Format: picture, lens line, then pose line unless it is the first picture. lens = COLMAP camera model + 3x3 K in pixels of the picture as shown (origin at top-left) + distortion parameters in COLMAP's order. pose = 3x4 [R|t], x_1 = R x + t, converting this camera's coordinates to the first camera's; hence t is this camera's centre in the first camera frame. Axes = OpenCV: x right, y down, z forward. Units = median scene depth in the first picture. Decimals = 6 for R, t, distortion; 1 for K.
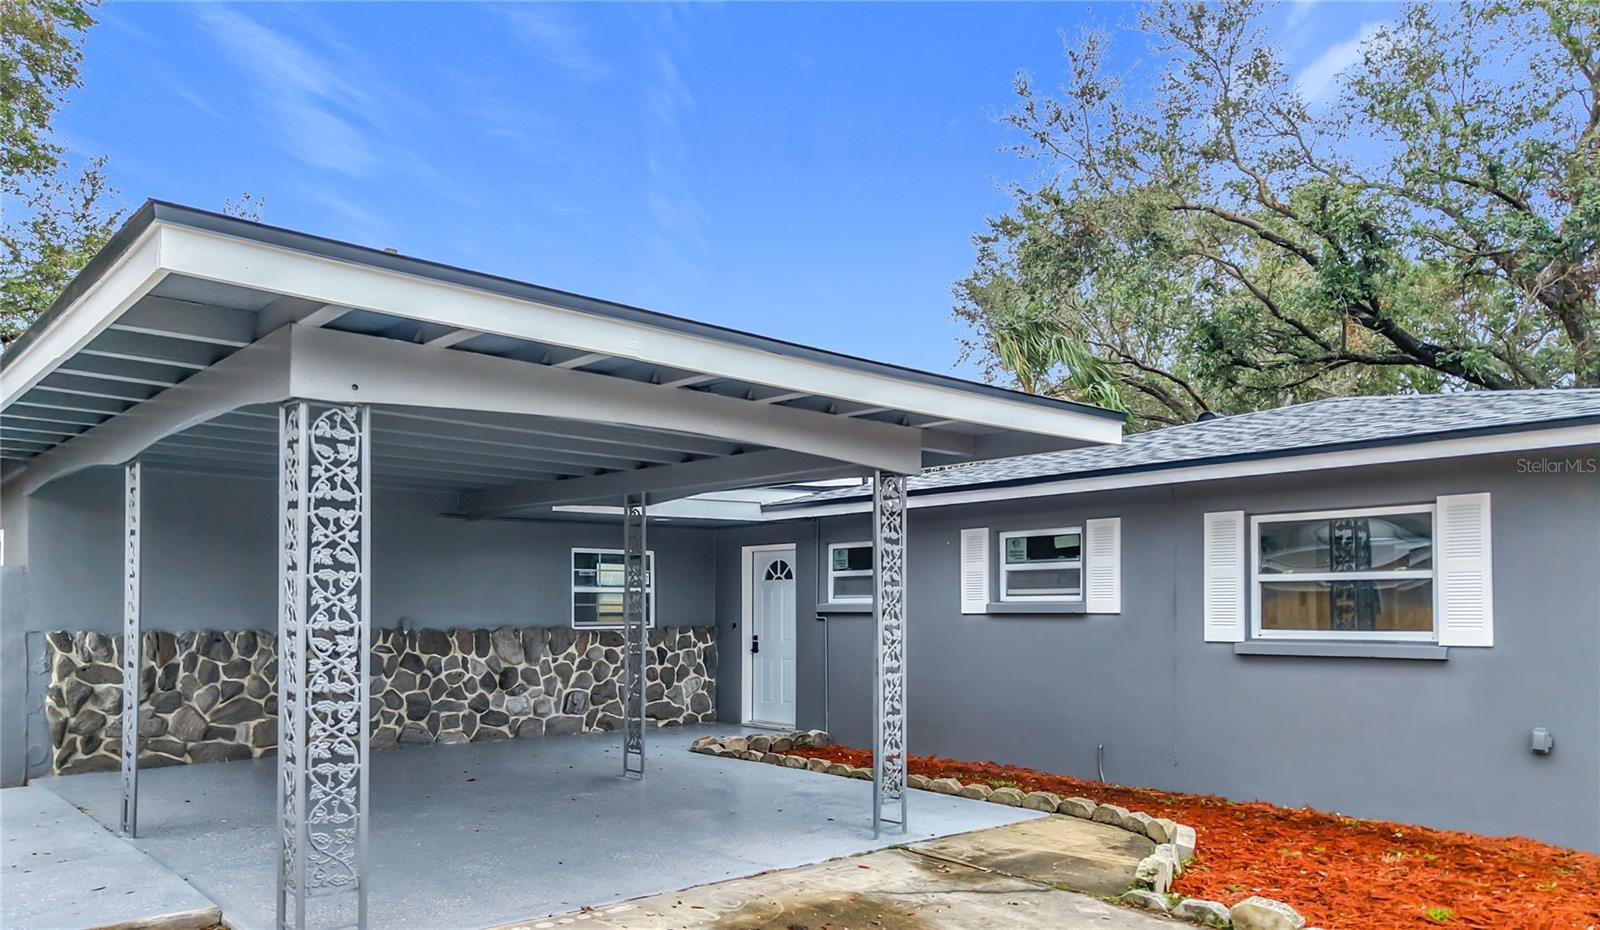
lens RADIAL K [[1120.8, 0, 800.0], [0, 1120.8, 465.0], [0, 0, 1]] dist [0.067664, 0.000705]
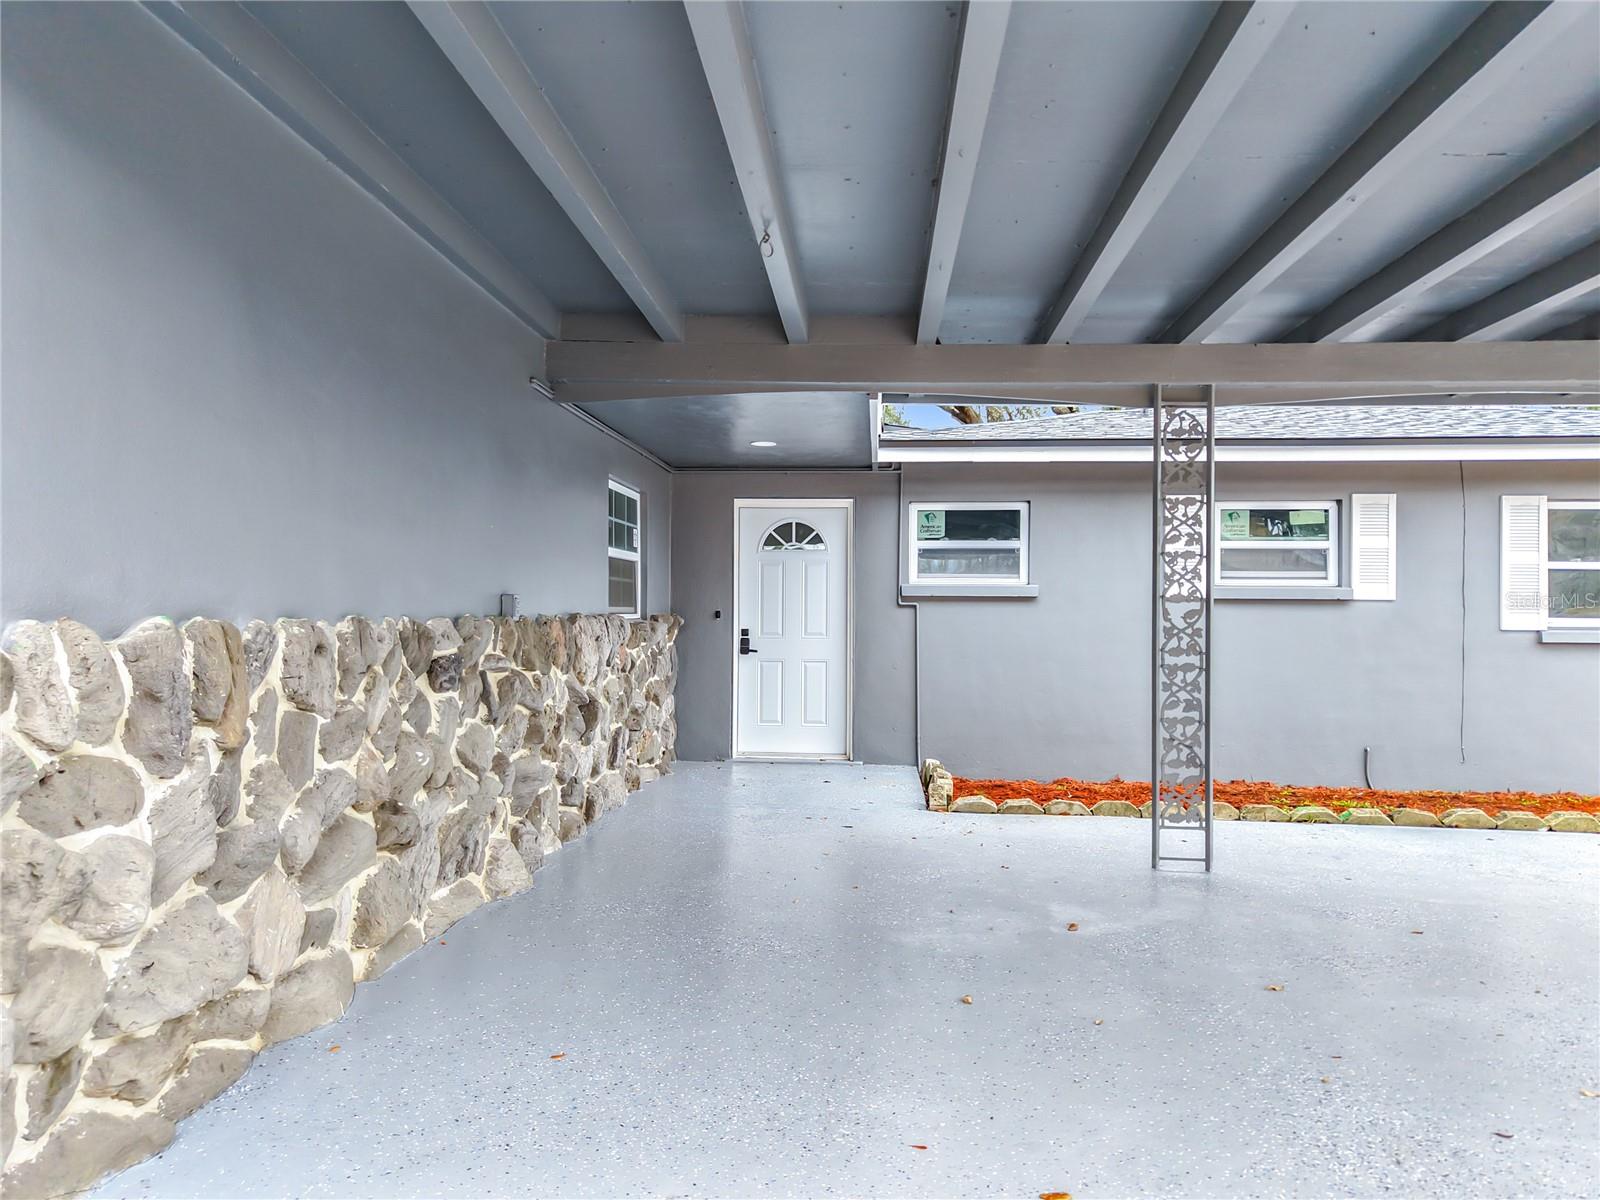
lens RADIAL K [[1046.5, 0, 800.0], [0, 1046.5, 600.0], [0, 0, 1]] dist [0.003901, 0.000219]
pose [[0.724591, 0.005340, 0.689158, -0.544288], [-0.097241, 0.990758, 0.094564, 0.084289], [-0.682284, -0.135535, 0.718414, 0.620249]]
